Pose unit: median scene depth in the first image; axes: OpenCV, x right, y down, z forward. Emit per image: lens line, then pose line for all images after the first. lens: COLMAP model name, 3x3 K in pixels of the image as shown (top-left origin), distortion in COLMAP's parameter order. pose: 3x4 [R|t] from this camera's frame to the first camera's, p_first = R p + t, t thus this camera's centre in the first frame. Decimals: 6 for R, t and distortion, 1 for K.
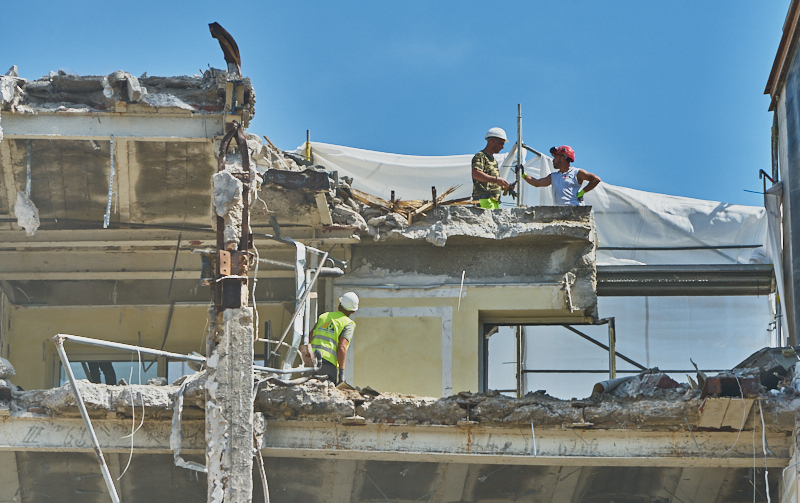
lens RADIAL K [[4561.6, 0, 400.0], [0, 4561.6, 251.5], [0, 0, 1]] dist [0.118362, -10.899525]
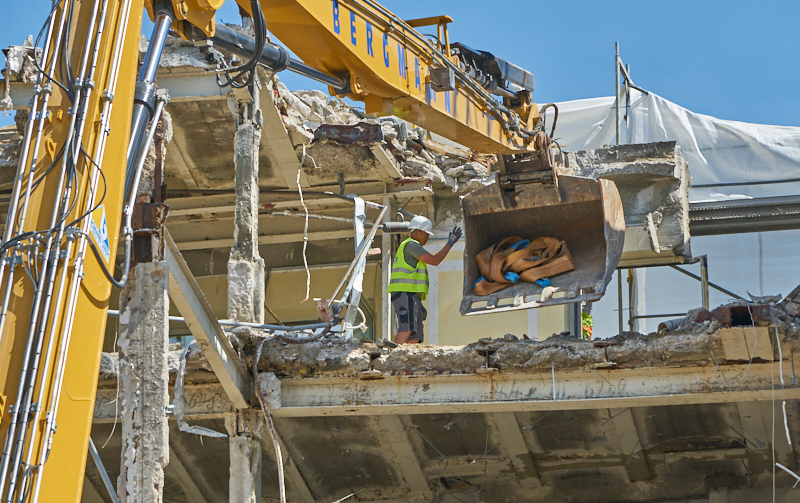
lens RADIAL K [[4561.6, 0, 400.0], [0, 4561.6, 251.5], [0, 0, 1]] dist [0.118362, -10.899525]
pose [[0.985453, -0.063239, -0.157746, 0.150020], [0.063057, 0.997991, -0.006161, 0.017231], [0.157819, -0.003876, 0.987460, 0.043151]]
